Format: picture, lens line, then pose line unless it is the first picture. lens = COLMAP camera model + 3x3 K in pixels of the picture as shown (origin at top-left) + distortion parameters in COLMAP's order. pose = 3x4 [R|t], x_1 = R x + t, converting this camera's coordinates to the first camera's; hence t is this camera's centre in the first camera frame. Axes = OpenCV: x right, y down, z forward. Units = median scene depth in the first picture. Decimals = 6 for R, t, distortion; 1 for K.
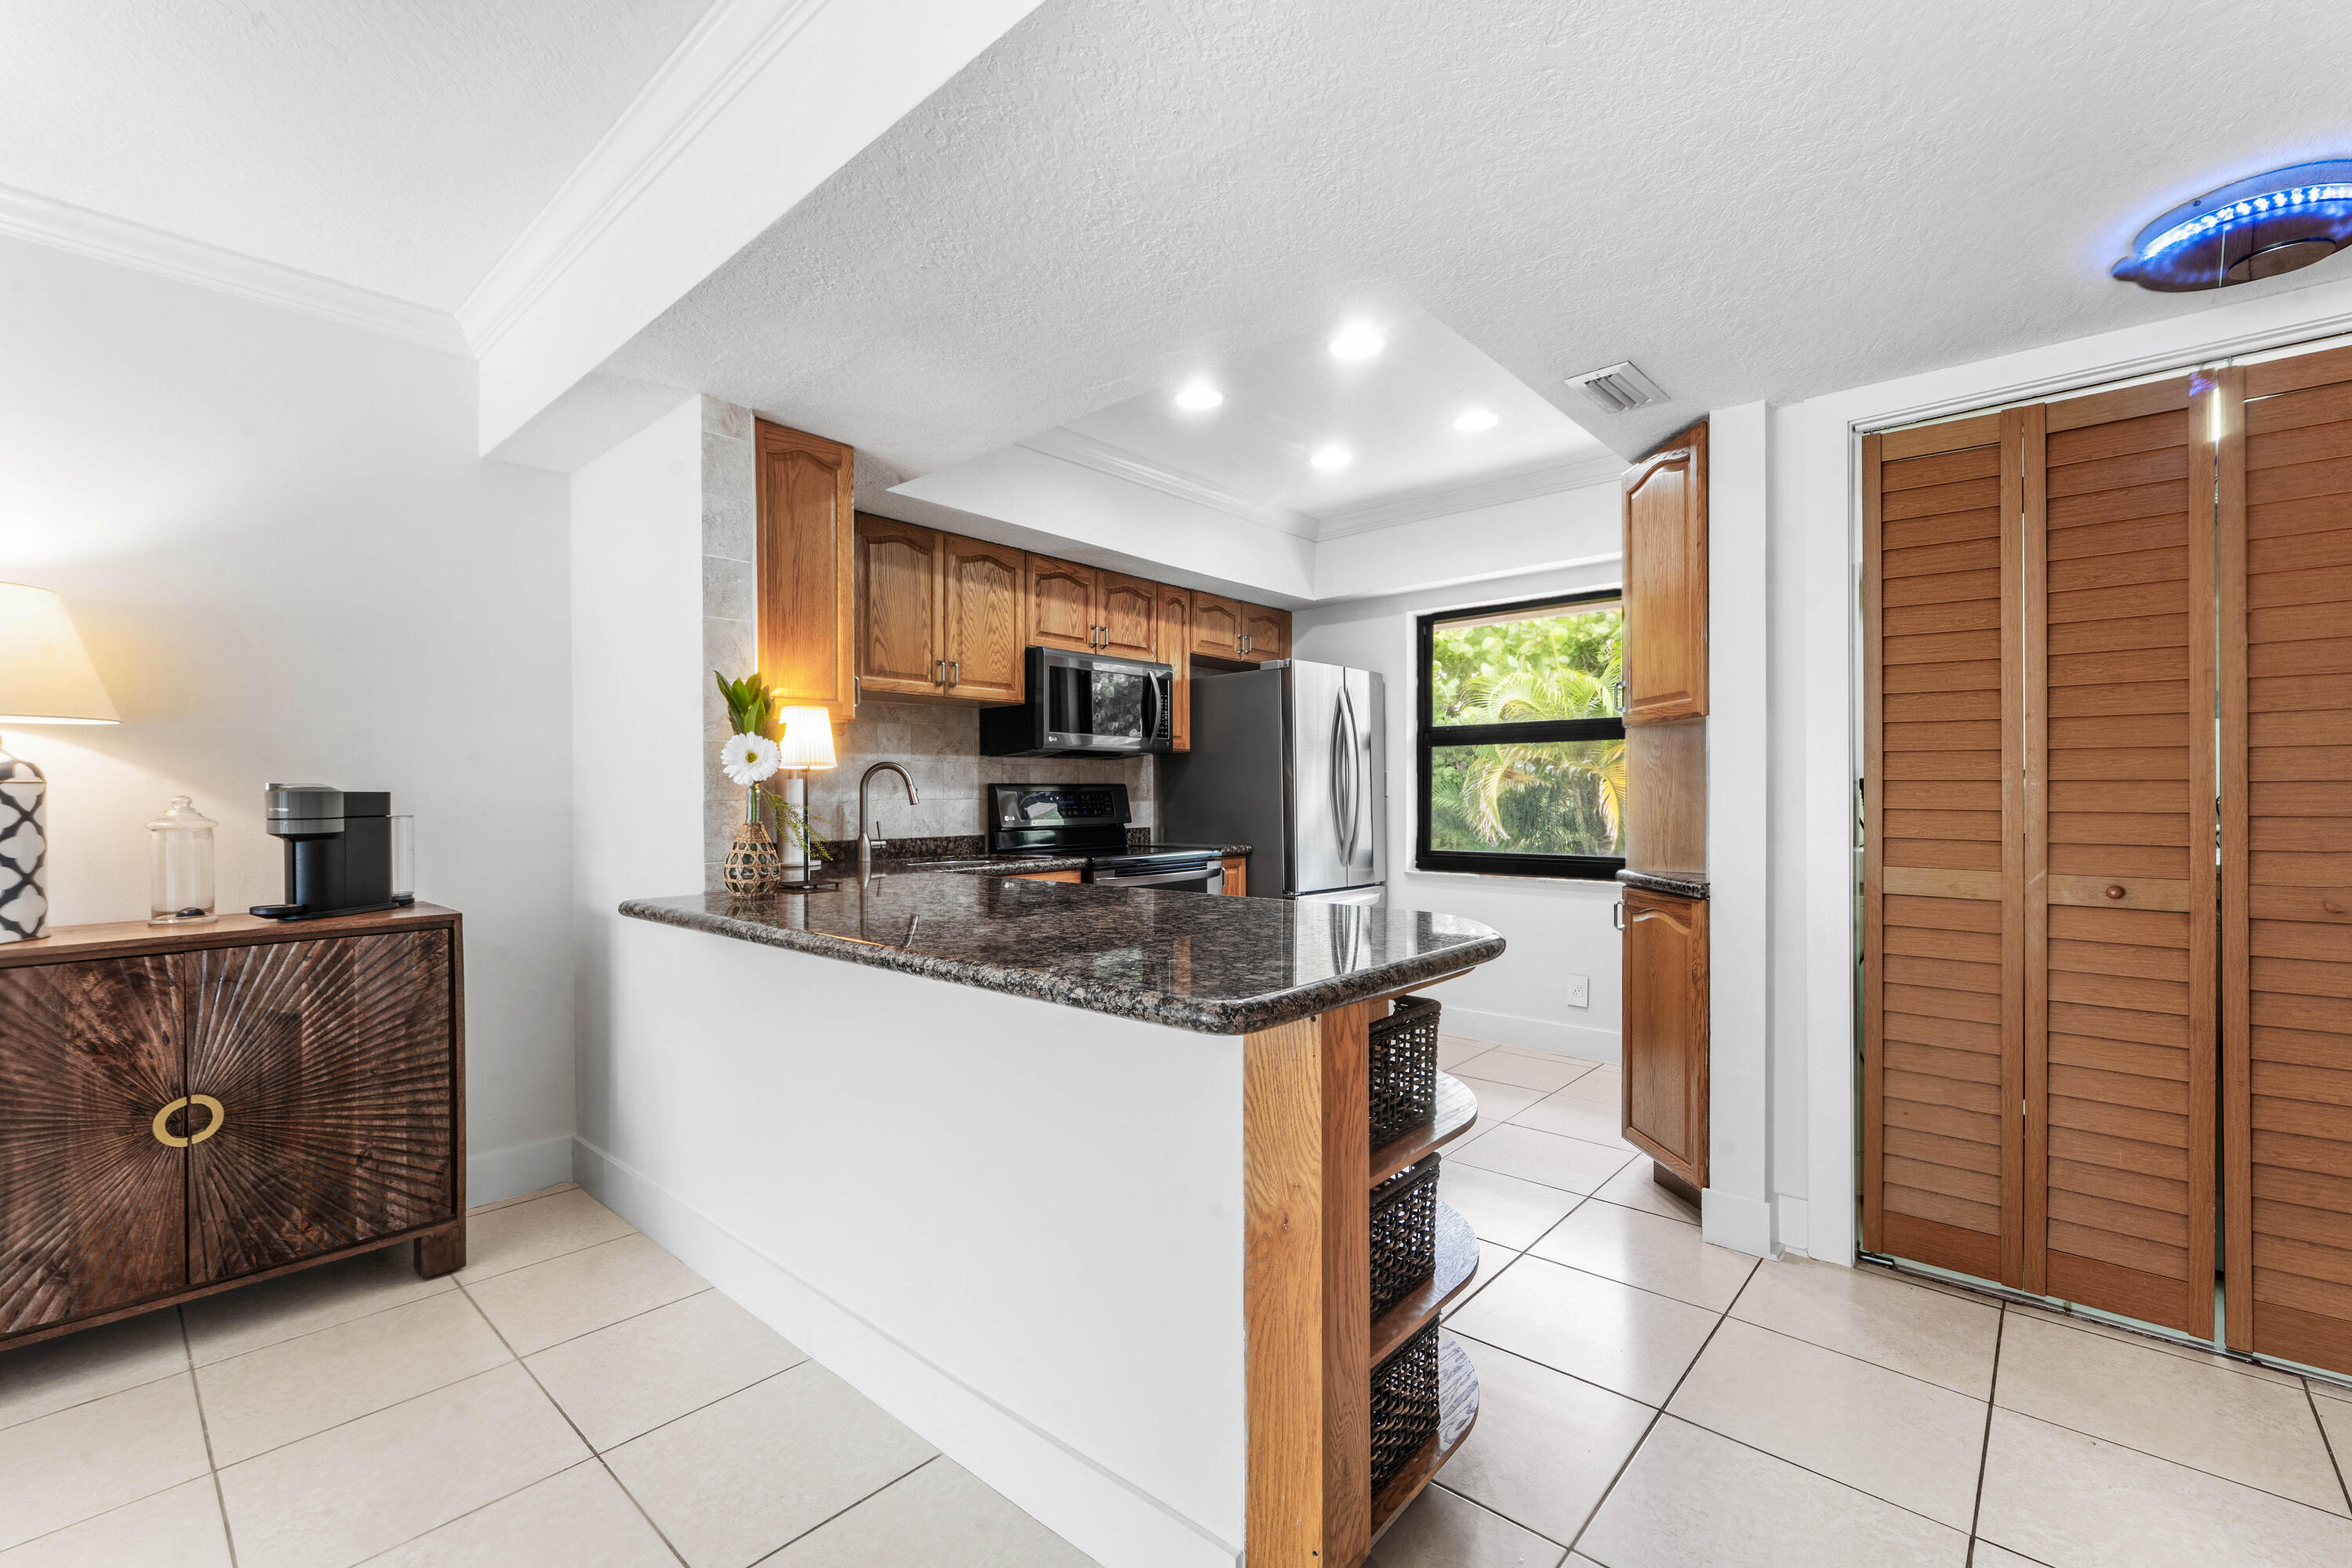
lens RADIAL K [[1038.1, 0, 1146.7], [0, 1038.1, 825.2], [0, 0, 1]] dist [0.001292, -0.001435]
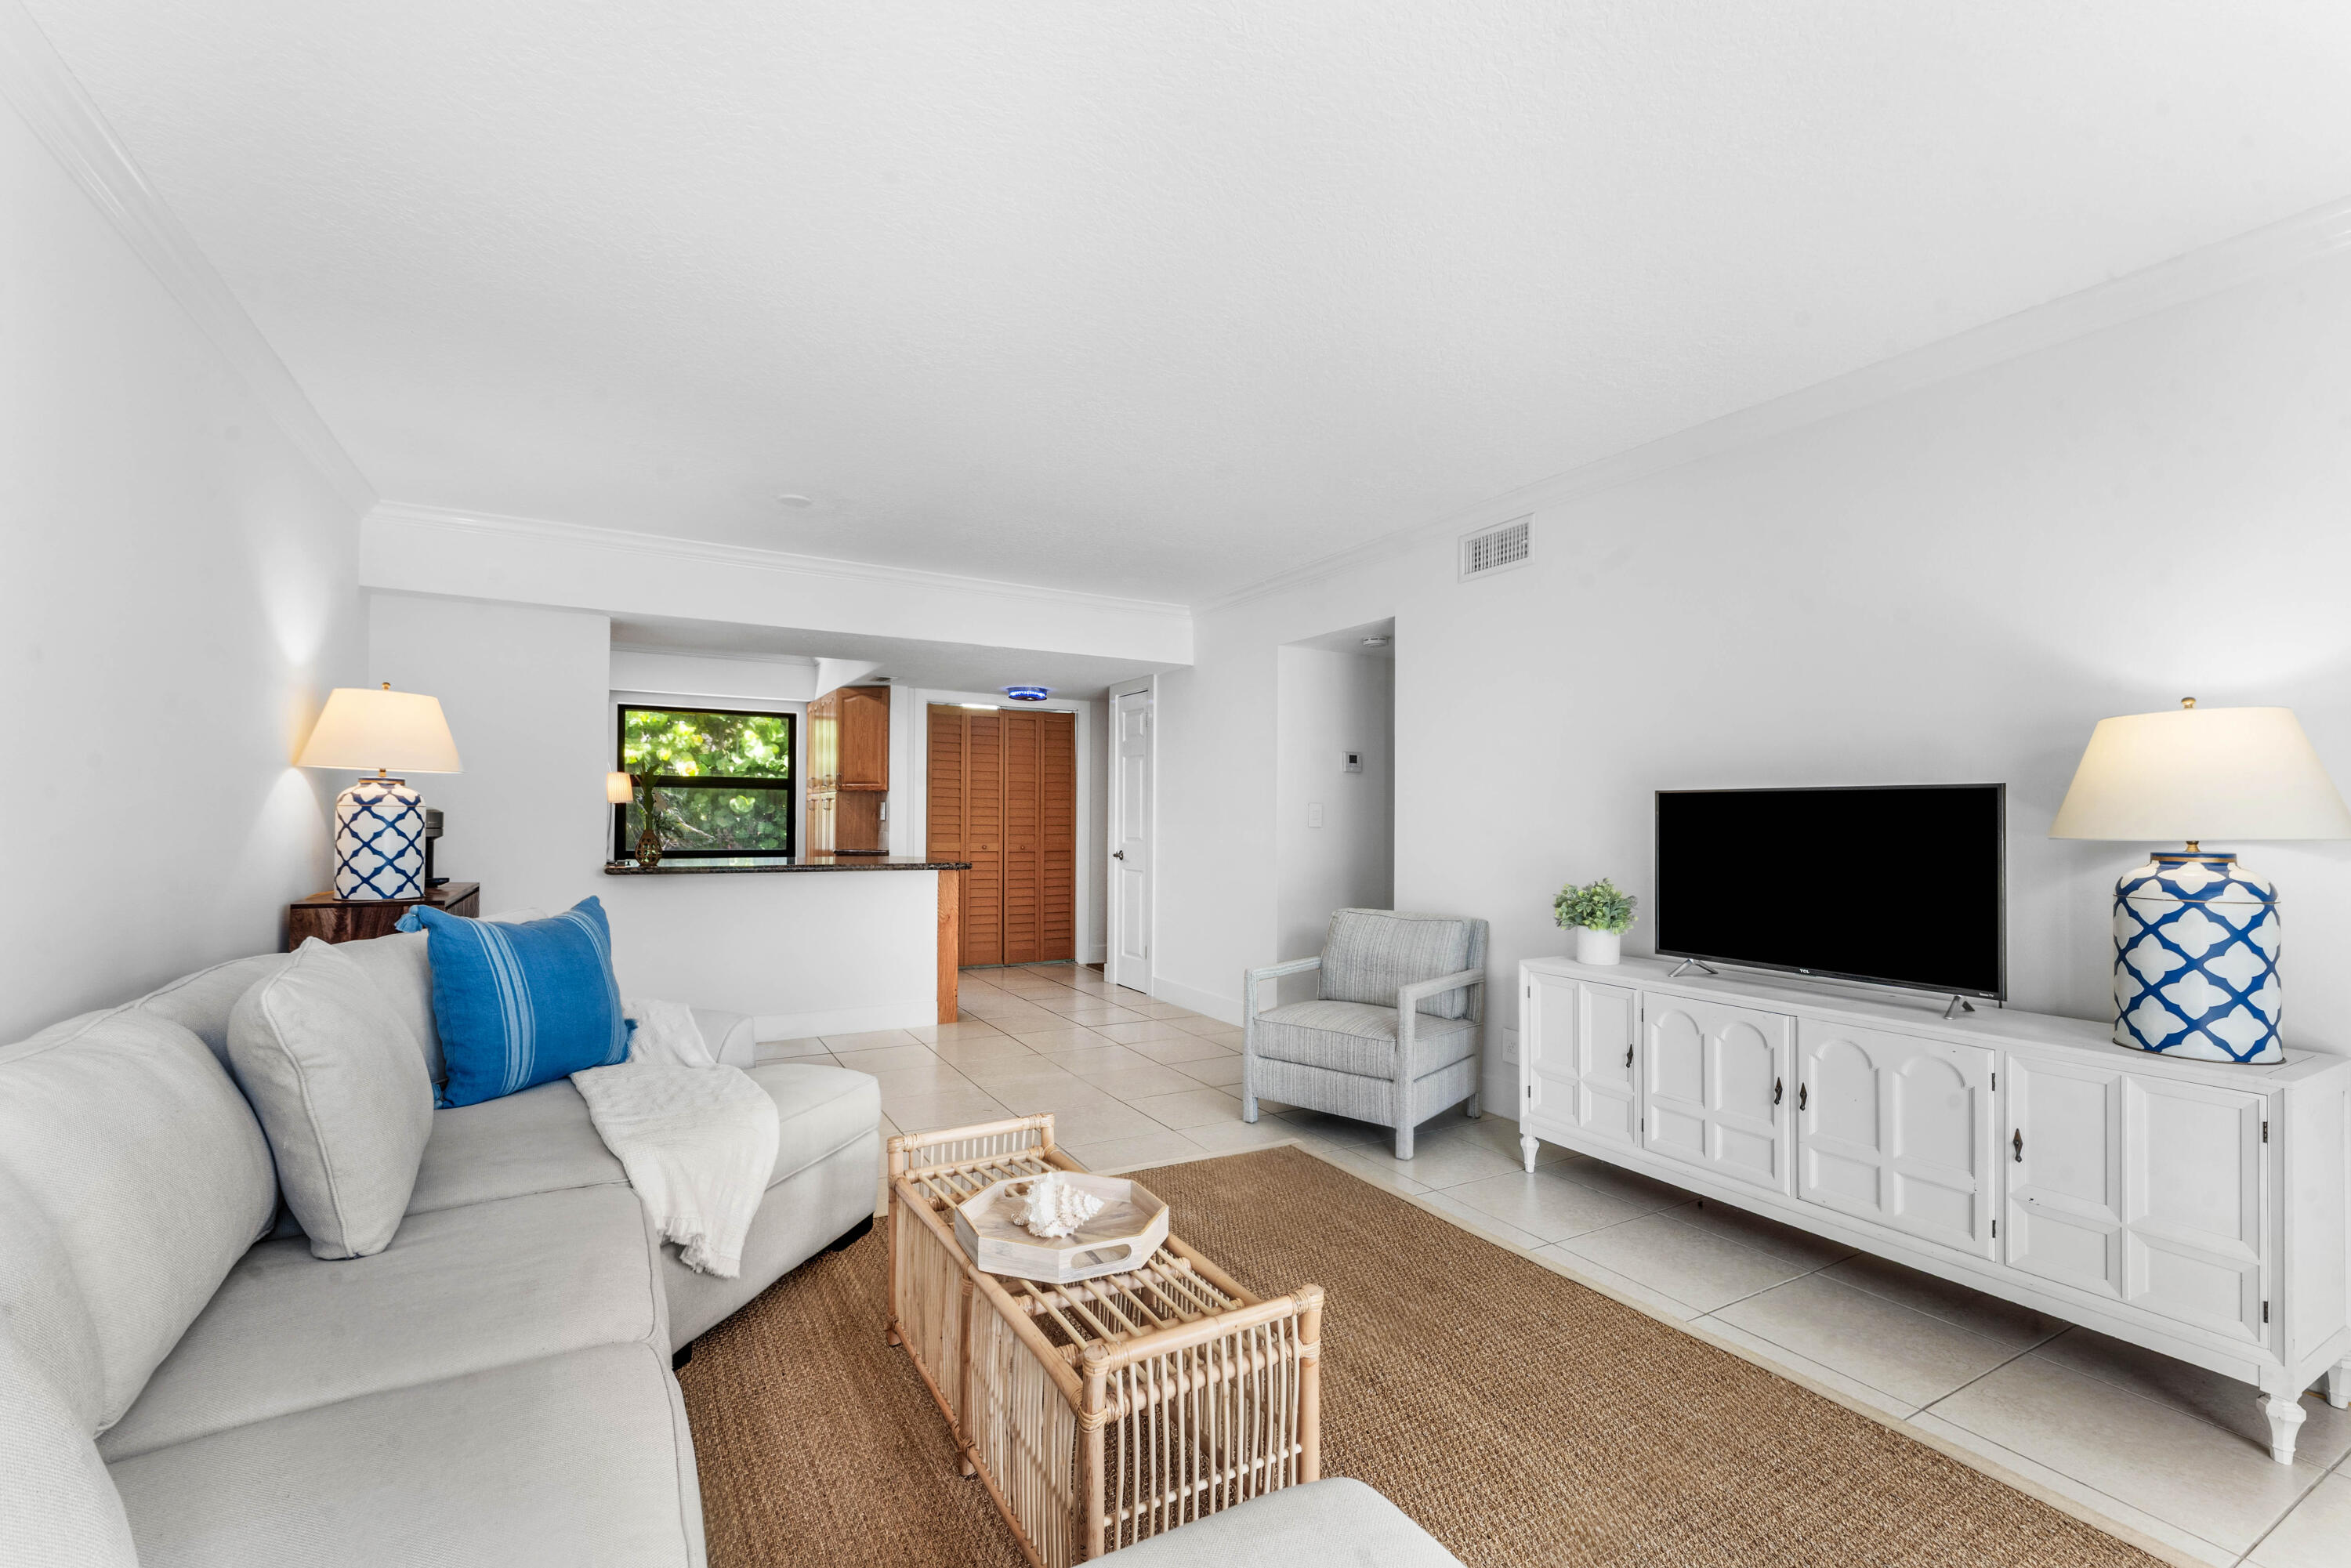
lens RADIAL K [[1037.6, 0, 1195.4], [0, 1037.6, 789.6], [0, 0, 1]] dist [0.001292, -0.001435]
pose [[0.307289, 0.033881, 0.951013, -1.299735], [0.016360, 0.999030, -0.040878, 0.013786], [-0.951476, 0.028120, 0.306436, -0.457951]]
